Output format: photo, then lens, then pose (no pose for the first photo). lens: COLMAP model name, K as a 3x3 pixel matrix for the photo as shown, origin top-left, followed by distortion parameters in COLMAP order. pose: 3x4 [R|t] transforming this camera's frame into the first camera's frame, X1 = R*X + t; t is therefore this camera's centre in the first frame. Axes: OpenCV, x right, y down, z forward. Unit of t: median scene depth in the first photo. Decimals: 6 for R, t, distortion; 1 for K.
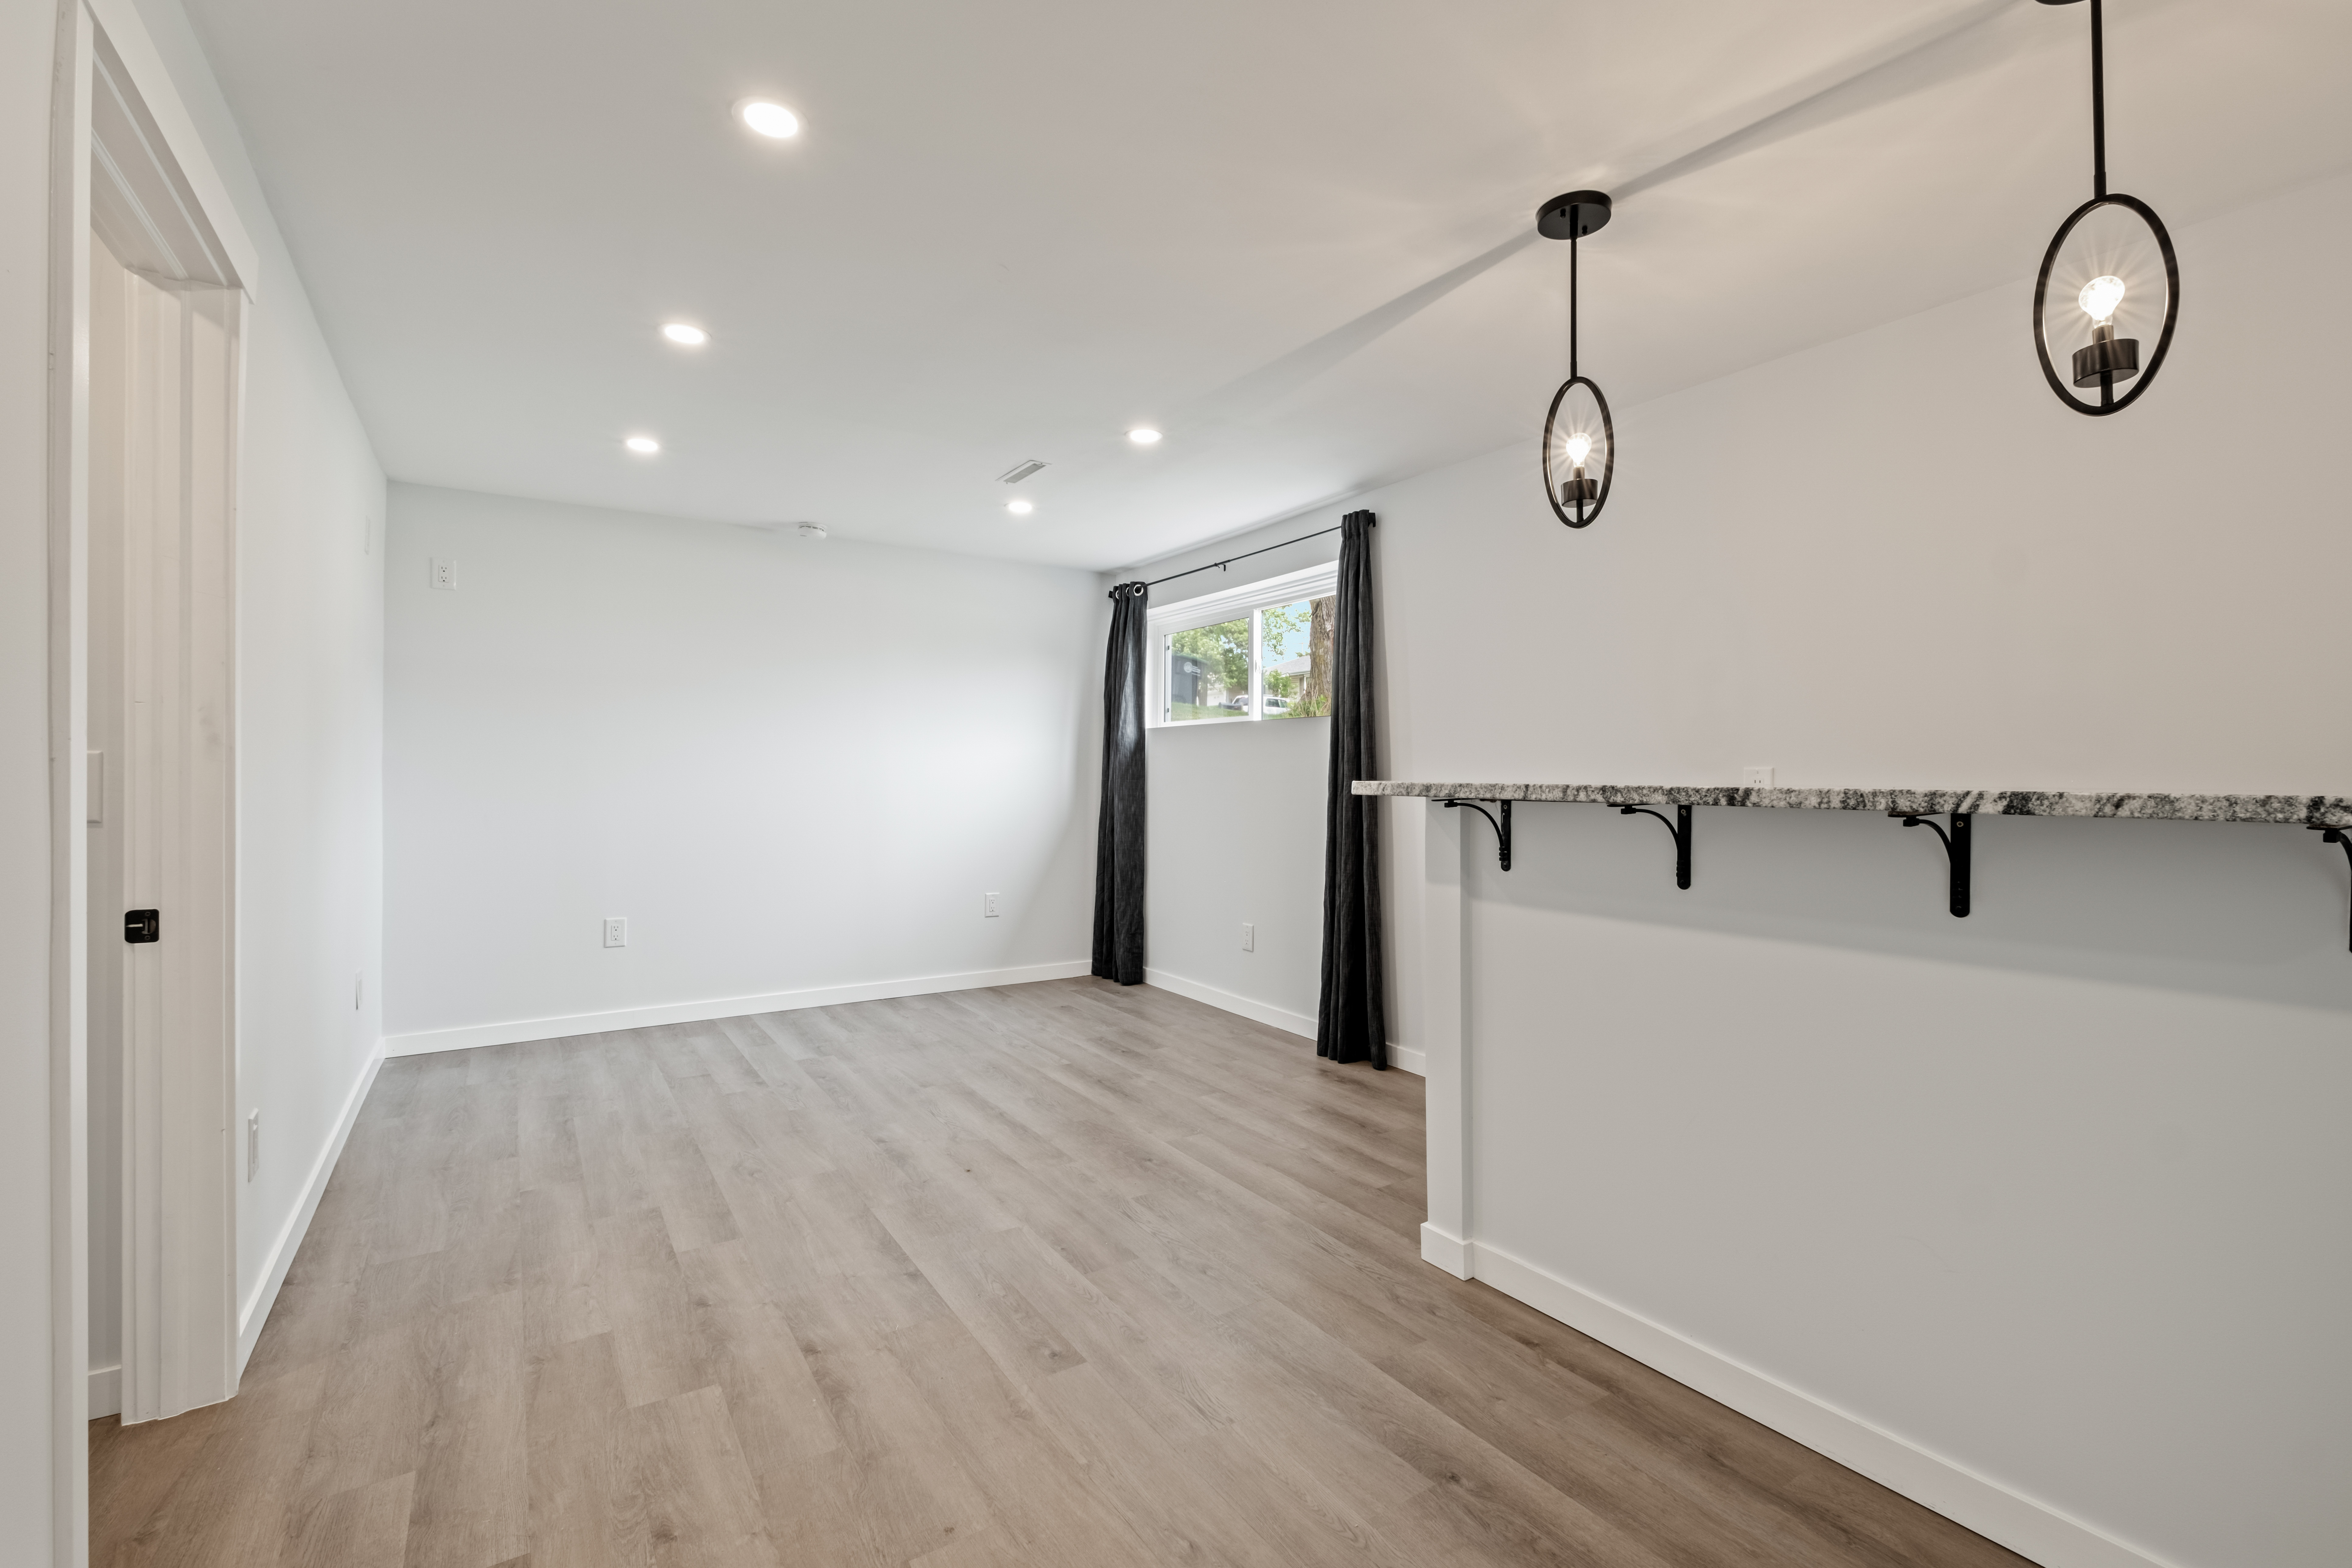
lens RADIAL K [[1026.2, 0, 1176.0], [0, 1026.2, 784.0], [0, 0, 1]] dist [0.002420, -0.006430]
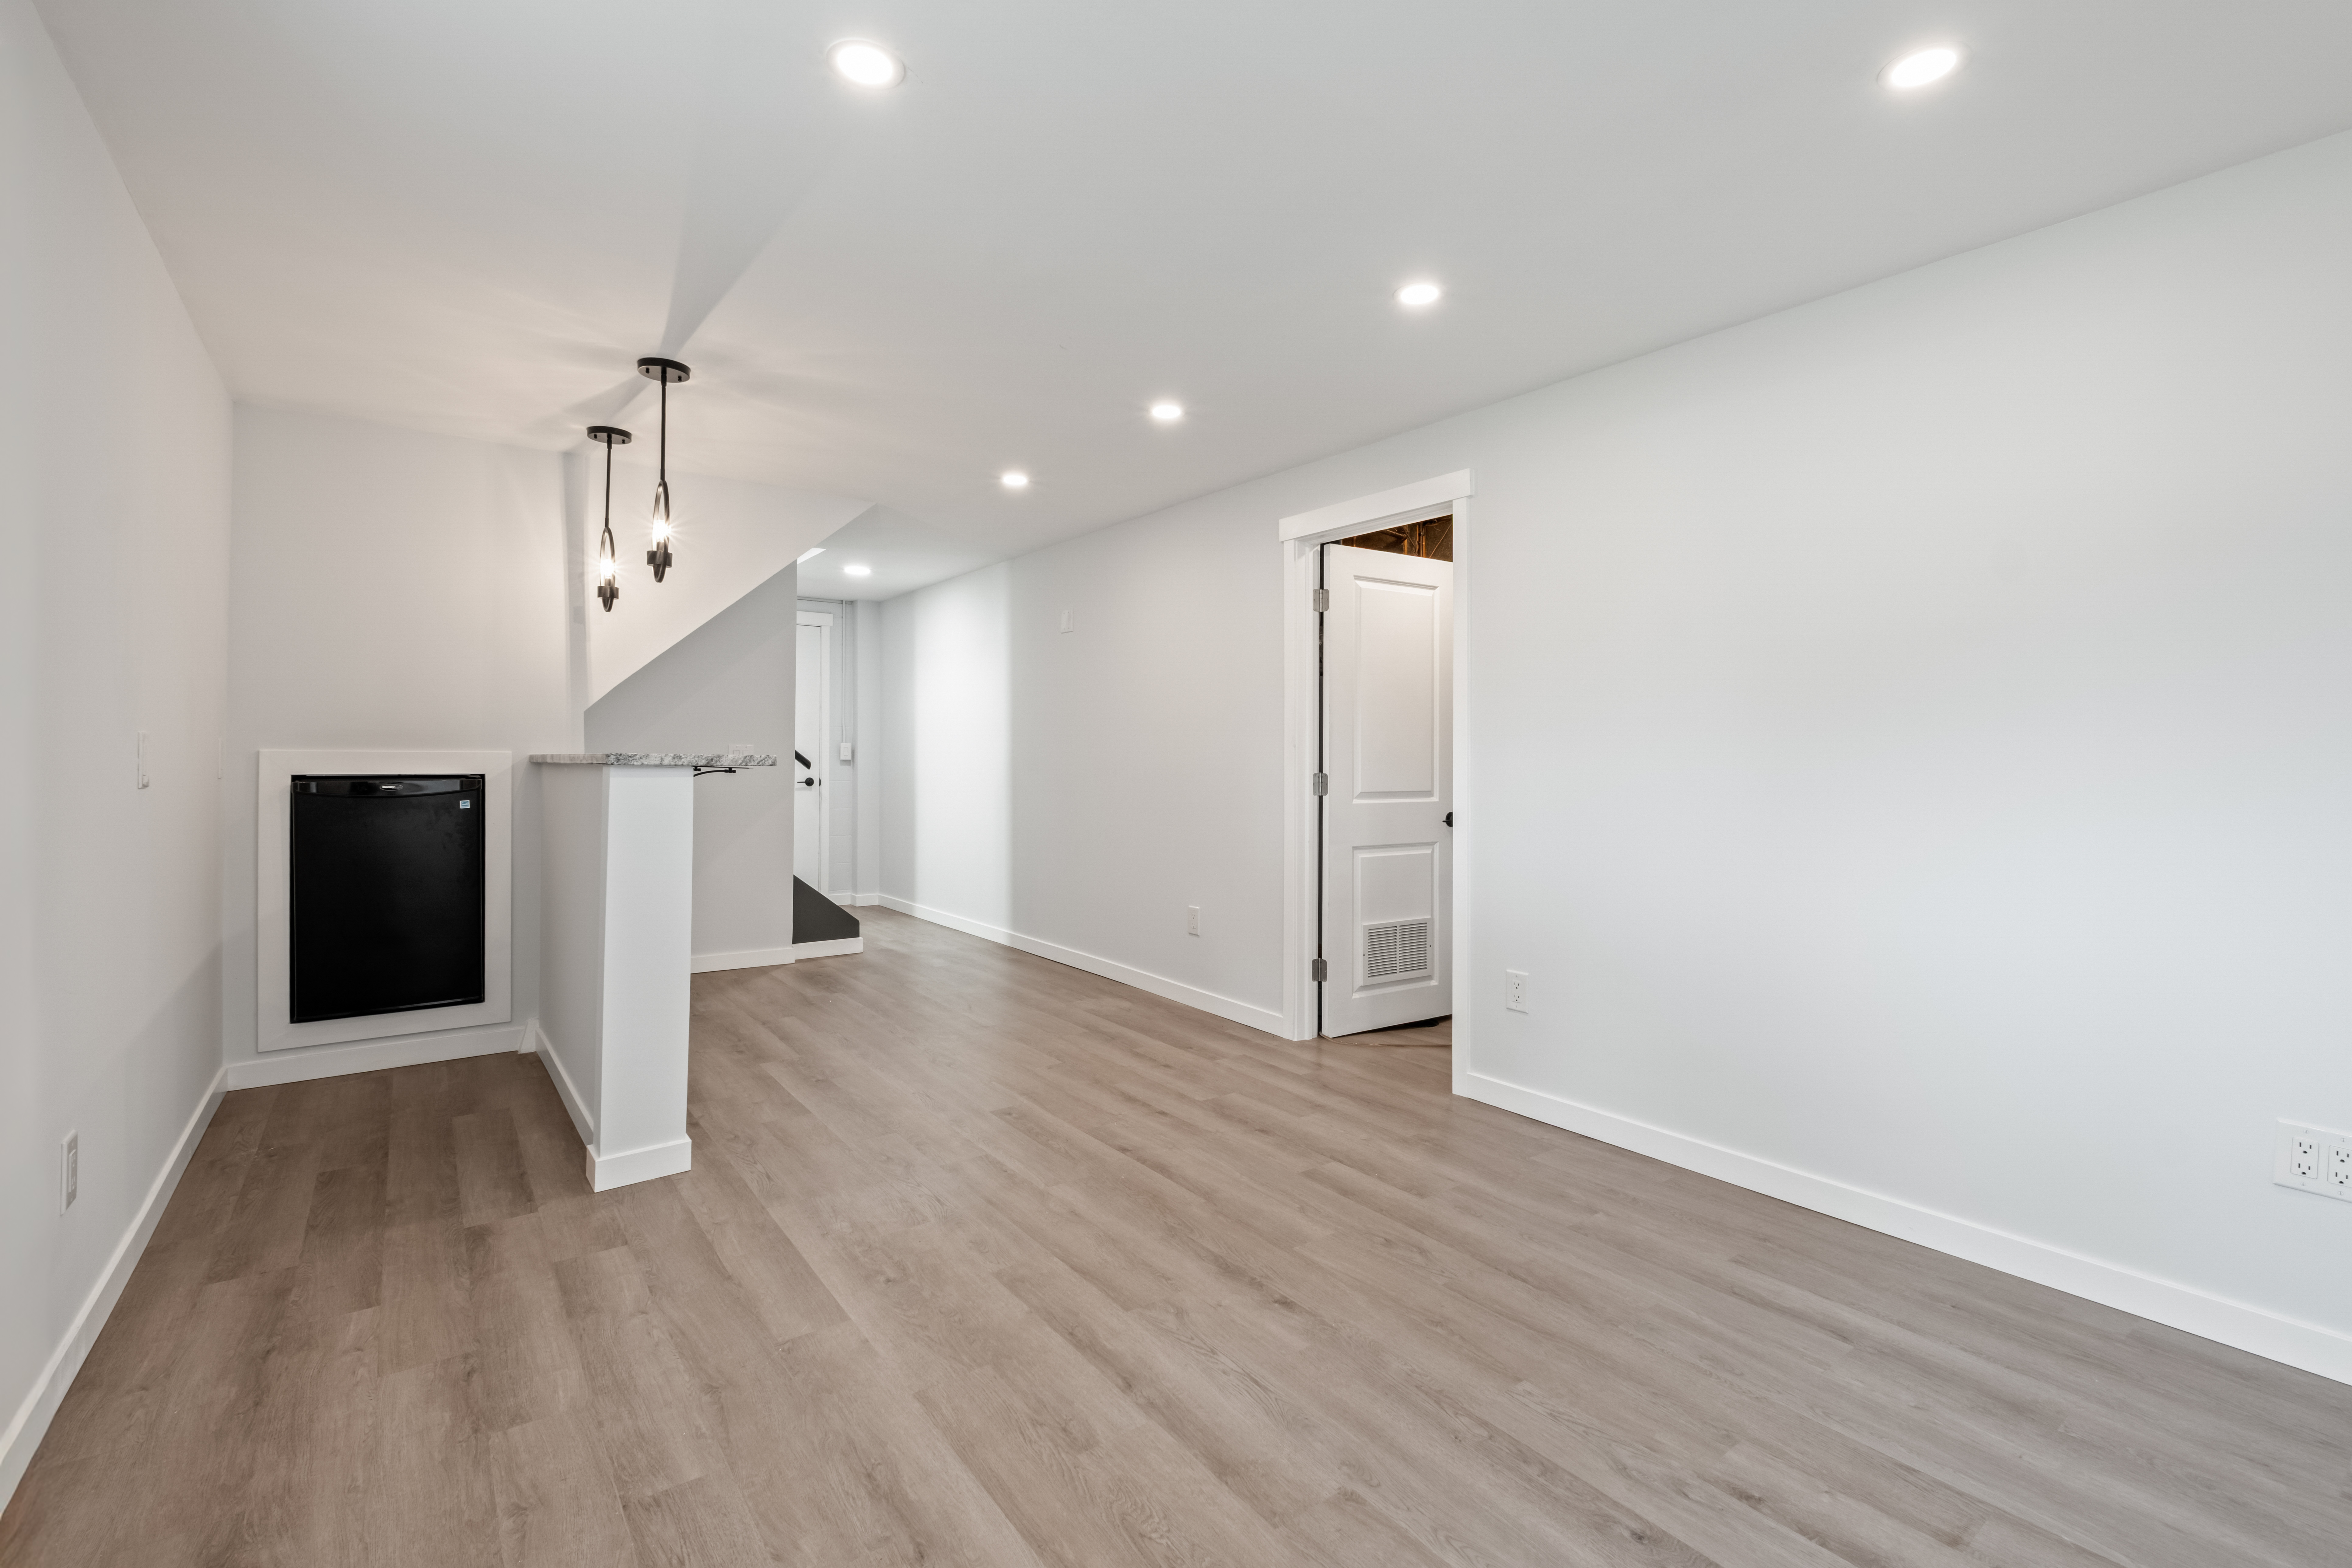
lens RADIAL K [[1026.2, 0, 1176.0], [0, 1026.2, 784.0], [0, 0, 1]] dist [0.002420, -0.006430]
pose [[-0.997668, -0.011544, -0.067271, -0.187027], [-0.013852, 0.999328, 0.033944, -0.013411], [0.066834, 0.034796, -0.997157, 1.836330]]
